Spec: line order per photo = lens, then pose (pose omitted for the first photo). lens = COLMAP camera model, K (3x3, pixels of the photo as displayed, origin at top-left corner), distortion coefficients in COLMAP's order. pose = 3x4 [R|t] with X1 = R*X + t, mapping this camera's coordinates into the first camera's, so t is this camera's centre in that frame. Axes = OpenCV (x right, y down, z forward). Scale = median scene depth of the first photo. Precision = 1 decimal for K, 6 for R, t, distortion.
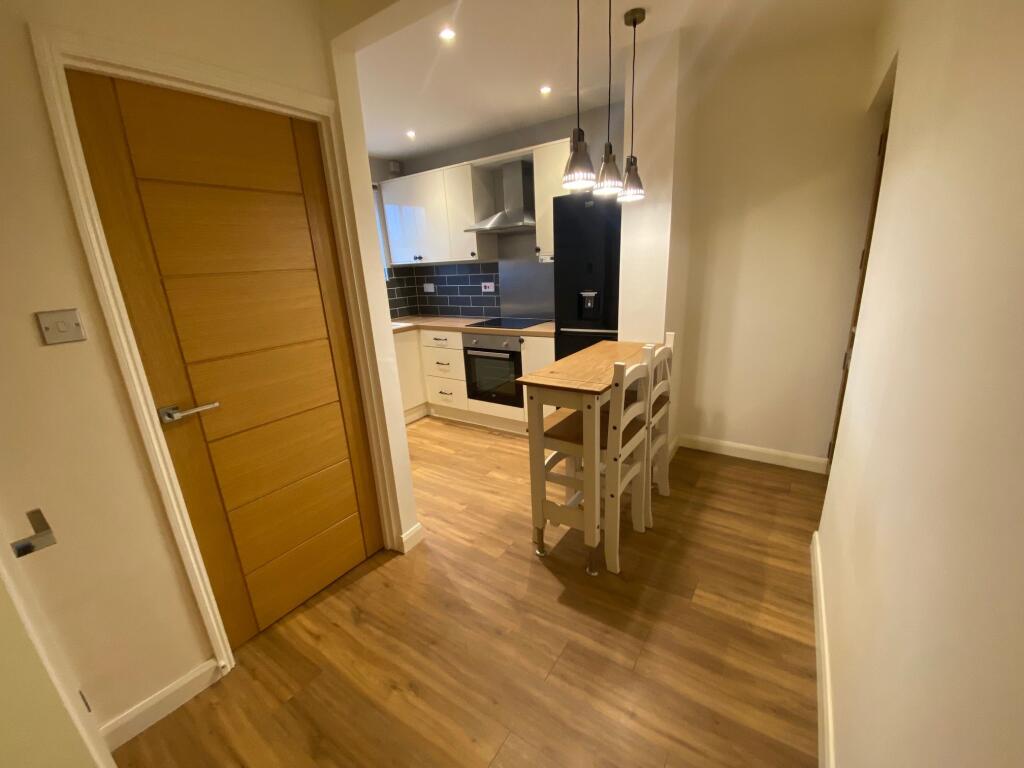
lens RADIAL K [[412.2, 0, 512.0], [0, 412.2, 384.0], [0, 0, 1]] dist [0.046261, -0.043899]
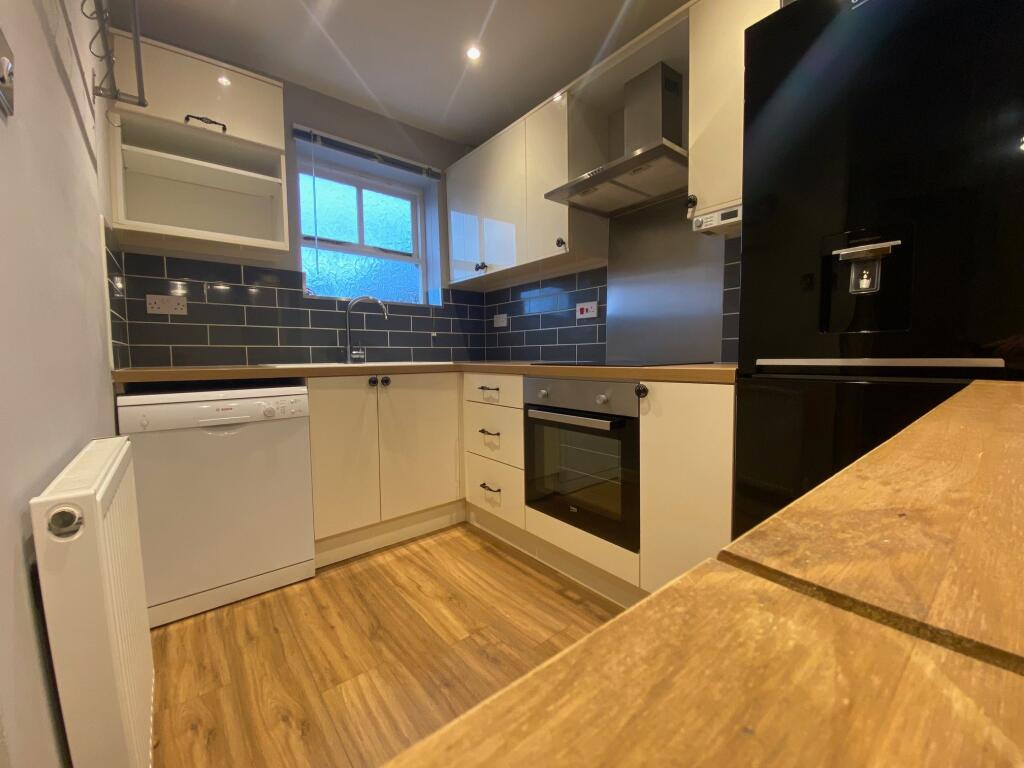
lens RADIAL K [[412.2, 0, 512.0], [0, 412.2, 384.0], [0, 0, 1]] dist [0.046261, -0.043899]
pose [[0.957926, 0.058708, -0.280947, 0.011896], [-0.113202, 0.976786, -0.181864, -0.016821], [0.263749, 0.206016, 0.942334, 0.482690]]
